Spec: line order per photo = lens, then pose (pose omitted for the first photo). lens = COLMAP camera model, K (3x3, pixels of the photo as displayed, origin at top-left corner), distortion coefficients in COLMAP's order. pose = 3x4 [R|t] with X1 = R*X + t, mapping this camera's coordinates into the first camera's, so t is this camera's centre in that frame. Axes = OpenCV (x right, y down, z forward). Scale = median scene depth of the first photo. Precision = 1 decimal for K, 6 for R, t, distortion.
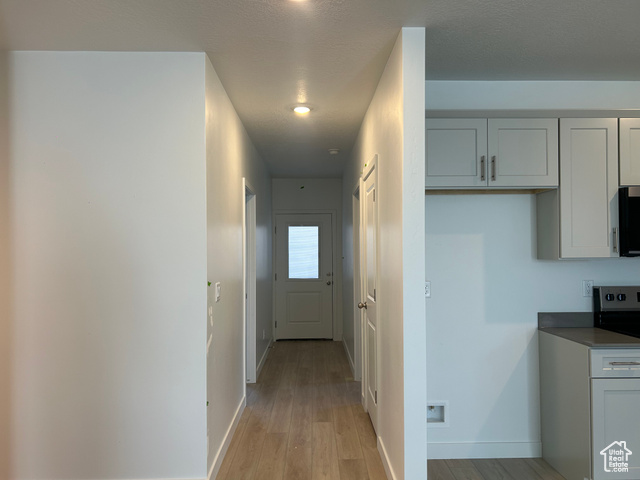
lens RADIAL K [[479.0, 0, 320.0], [0, 479.0, 240.0], [0, 0, 1]] dist [-0.076447, 0.116914]
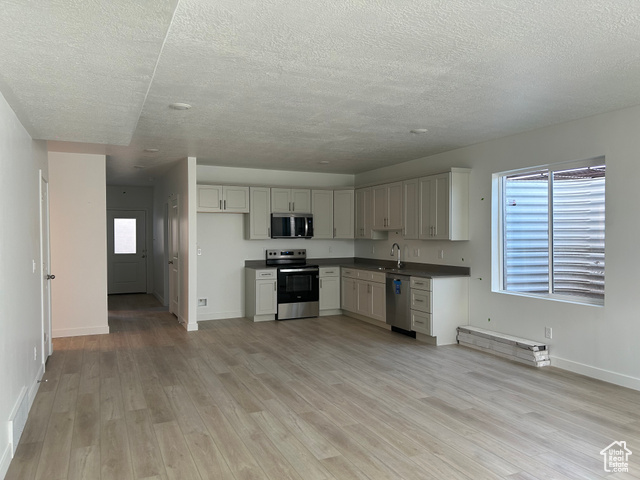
lens RADIAL K [[480.1, 0, 320.0], [0, 480.1, 240.0], [0, 0, 1]] dist [0.280594, -0.001615]
pose [[0.924038, -0.007830, 0.382221, -0.163333], [-0.007374, 0.999239, 0.038296, -0.060351], [-0.382230, -0.038205, 0.923277, -1.567972]]
